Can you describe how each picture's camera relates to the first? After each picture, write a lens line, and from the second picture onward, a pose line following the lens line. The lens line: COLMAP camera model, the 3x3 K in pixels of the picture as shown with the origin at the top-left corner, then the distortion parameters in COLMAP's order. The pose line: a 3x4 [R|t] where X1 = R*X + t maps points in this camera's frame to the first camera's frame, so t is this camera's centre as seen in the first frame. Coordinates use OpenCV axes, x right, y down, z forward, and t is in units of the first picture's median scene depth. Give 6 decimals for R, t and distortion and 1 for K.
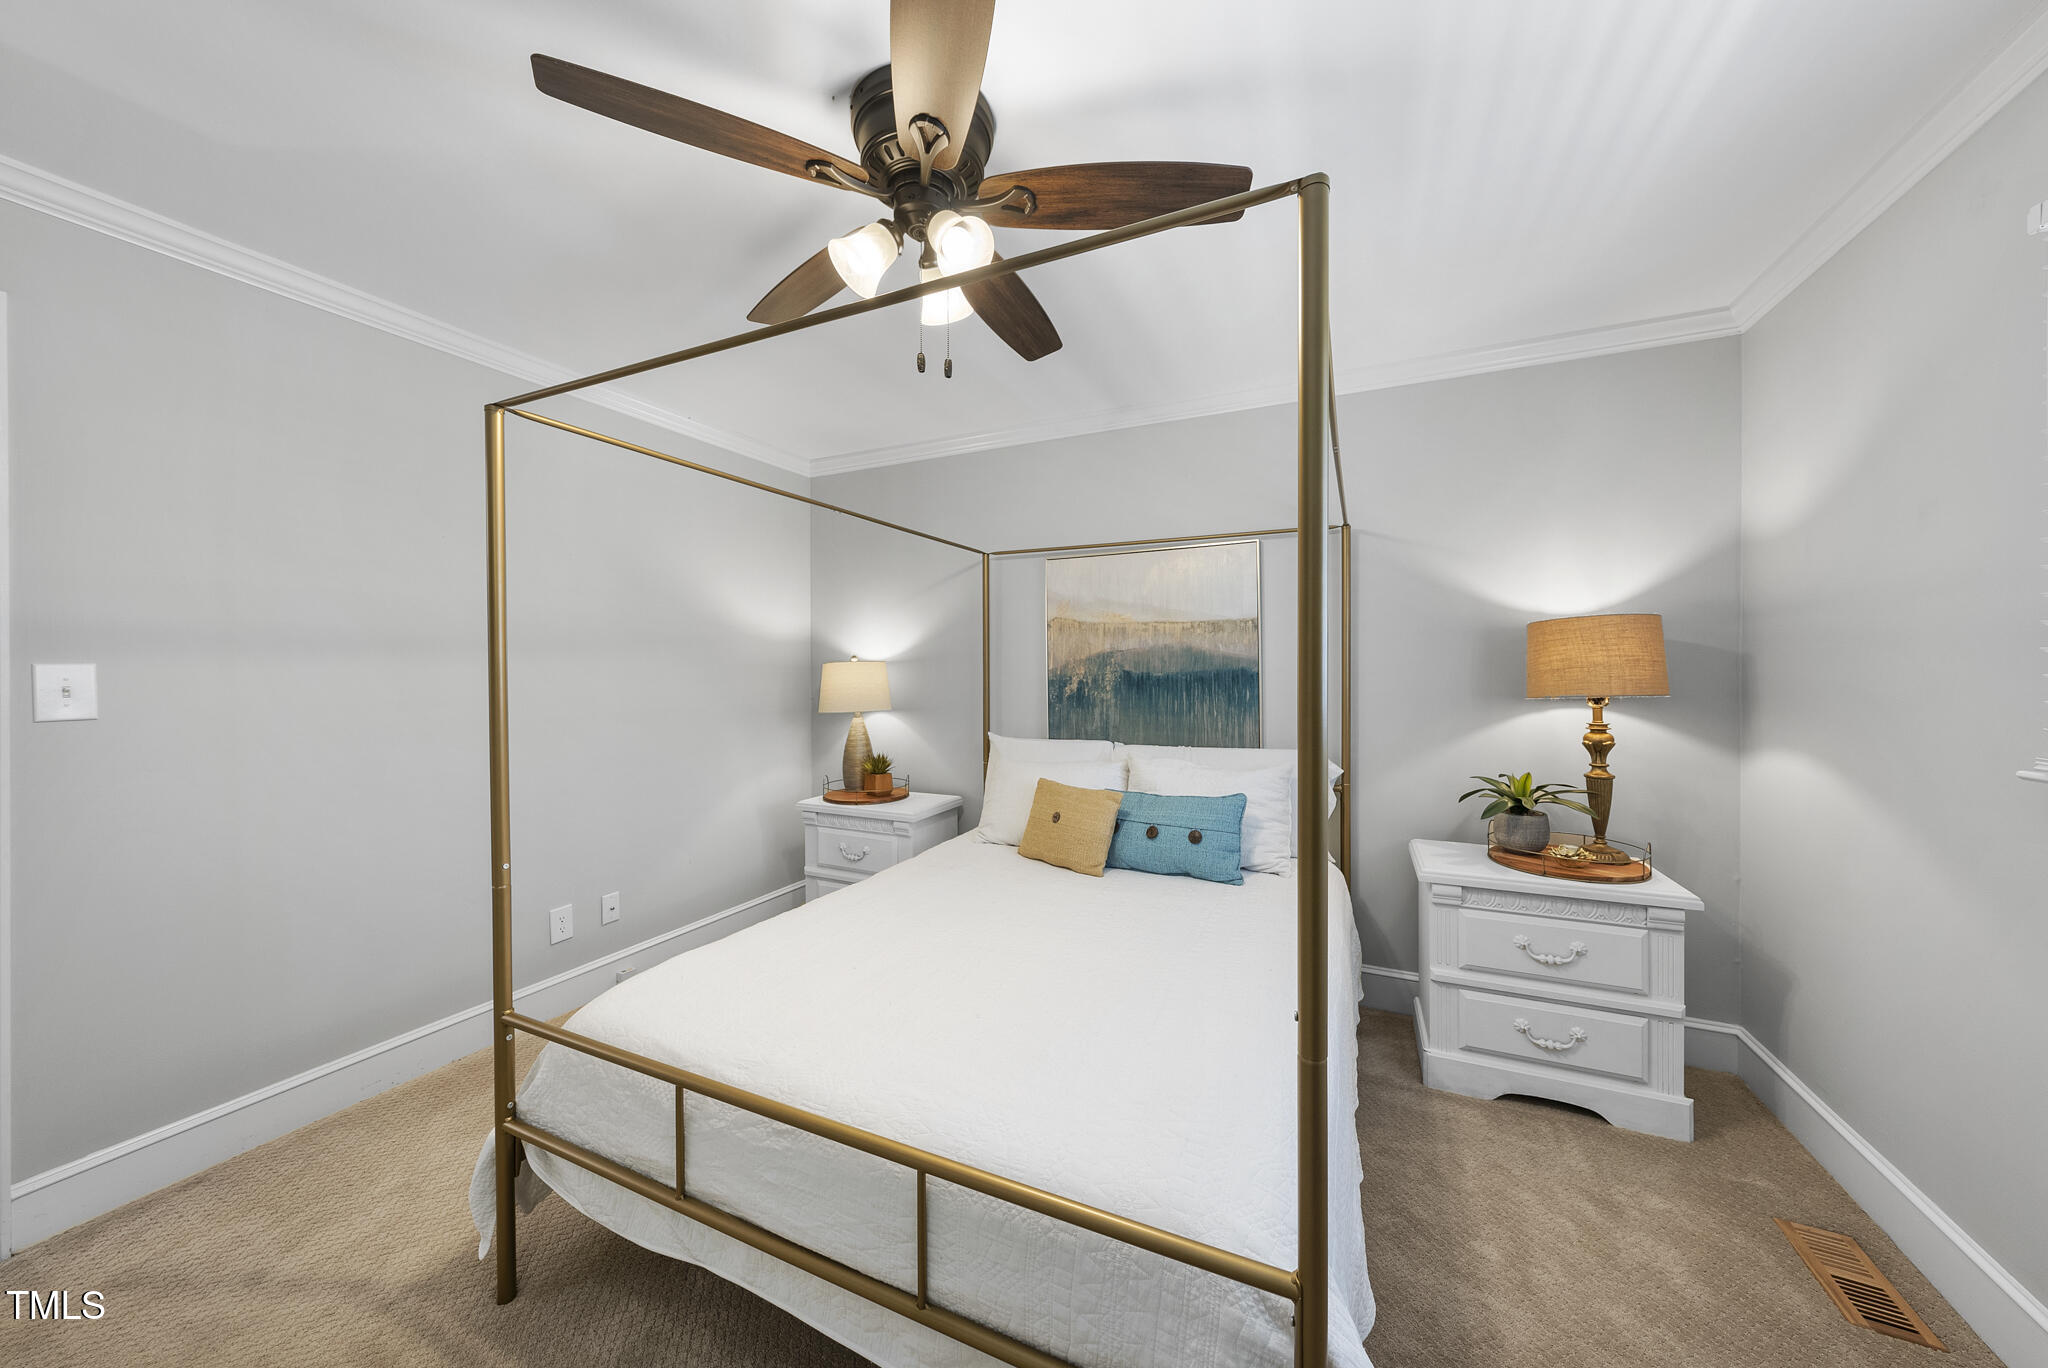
lens RADIAL K [[703.5, 0, 1026.5], [0, 703.5, 679.1], [0, 0, 1]] dist [-0.001774, -0.000183]
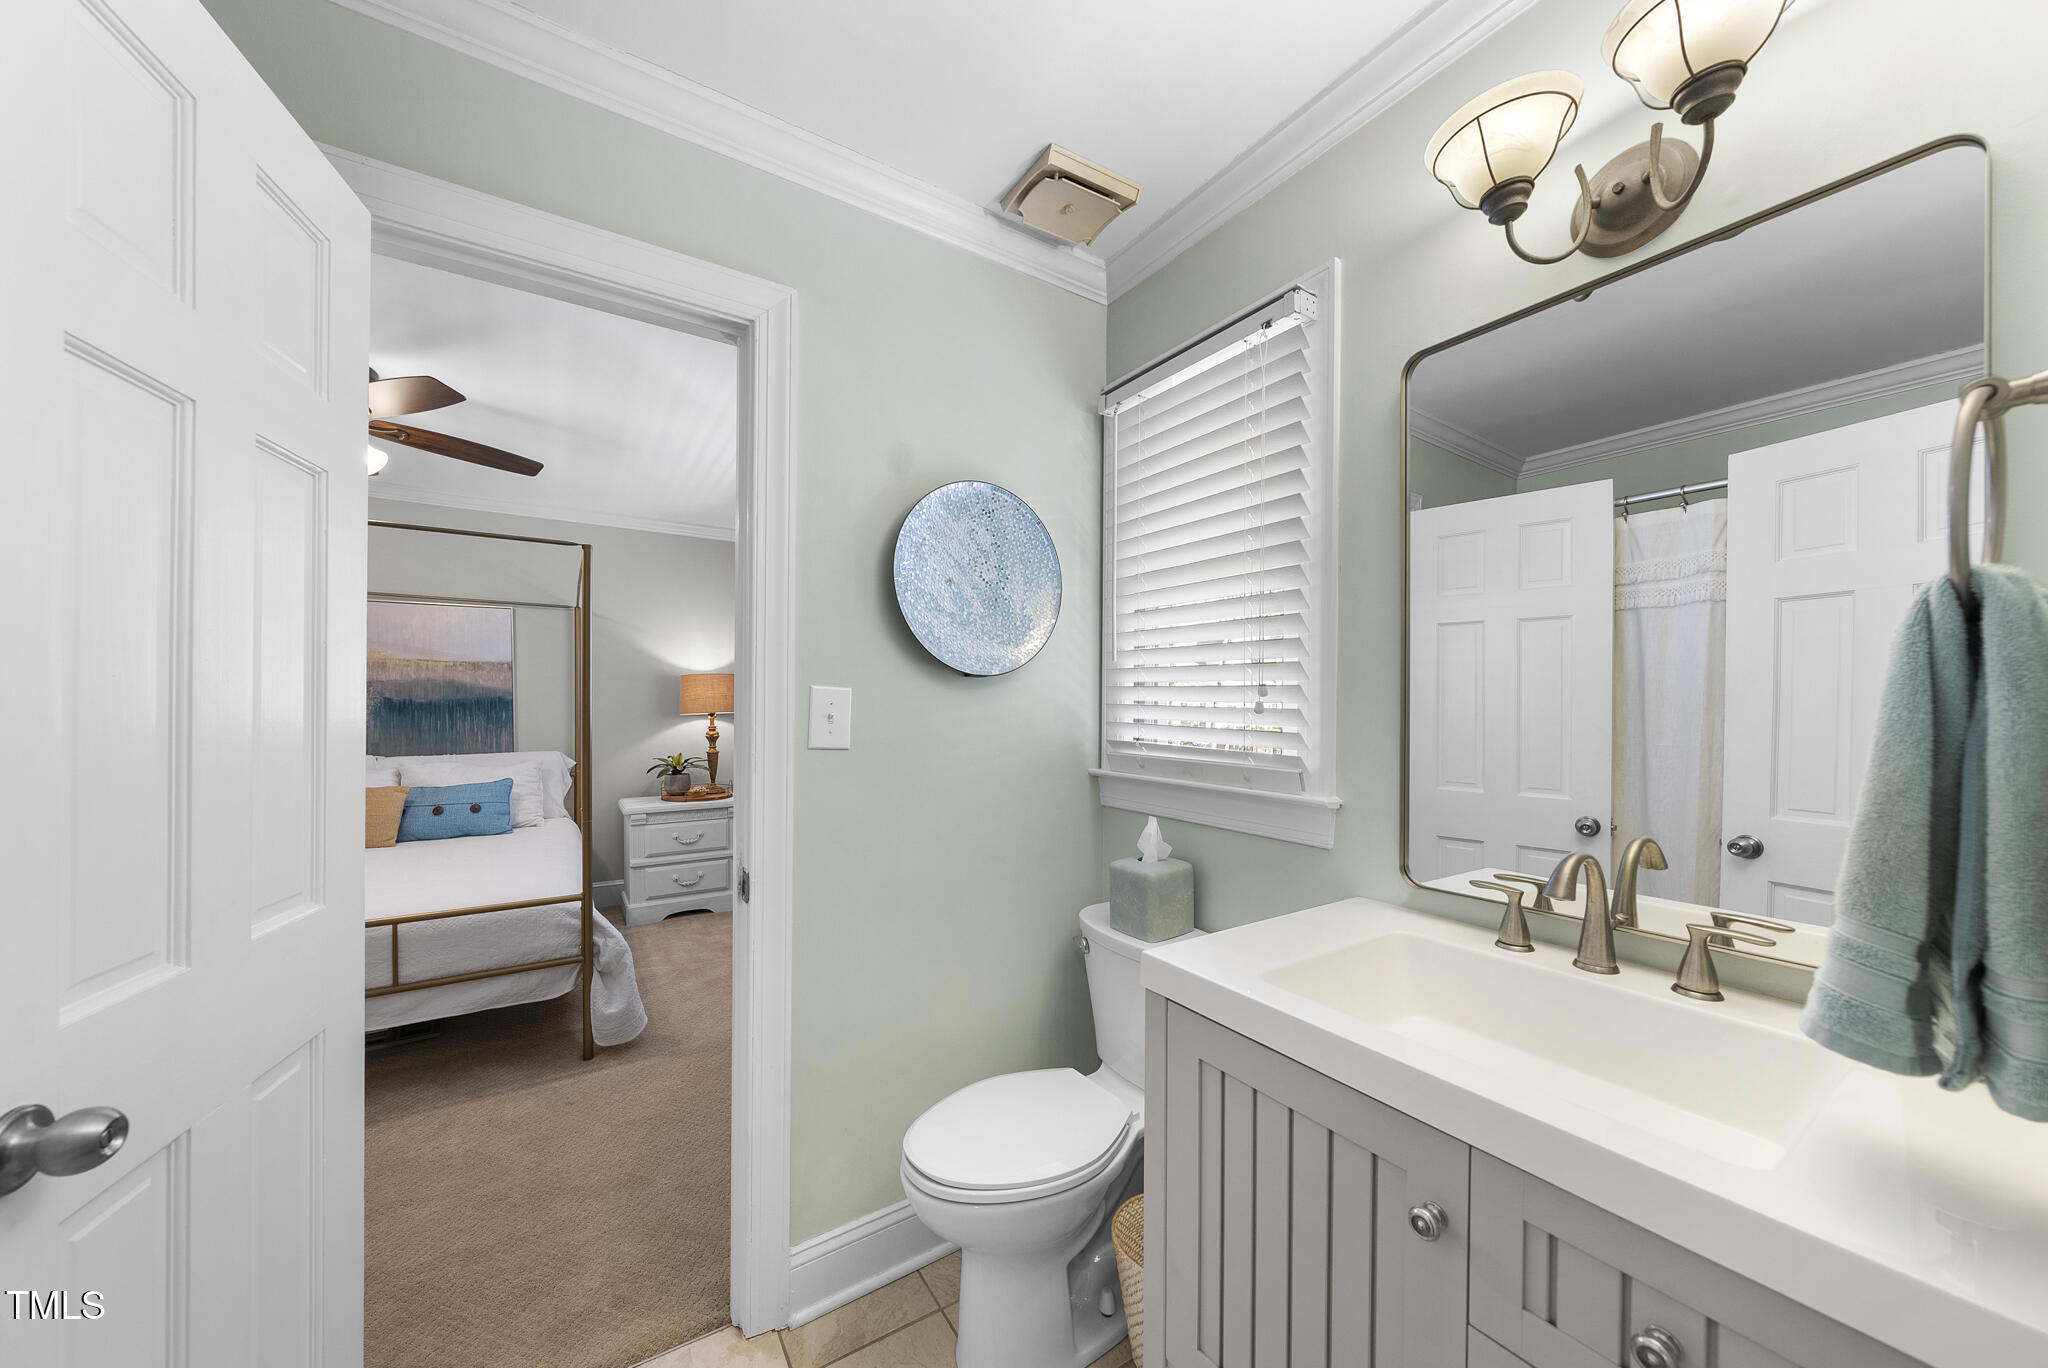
lens RADIAL K [[717.1, 0, 1025.0], [0, 717.1, 706.6], [0, 0, 1]] dist [-0.000892, -0.000120]
pose [[0.527082, -0.002092, 0.849812, -0.365086], [0.000853, 0.999998, 0.001932, 0.002562], [-0.849814, -0.000294, 0.527082, -0.667816]]
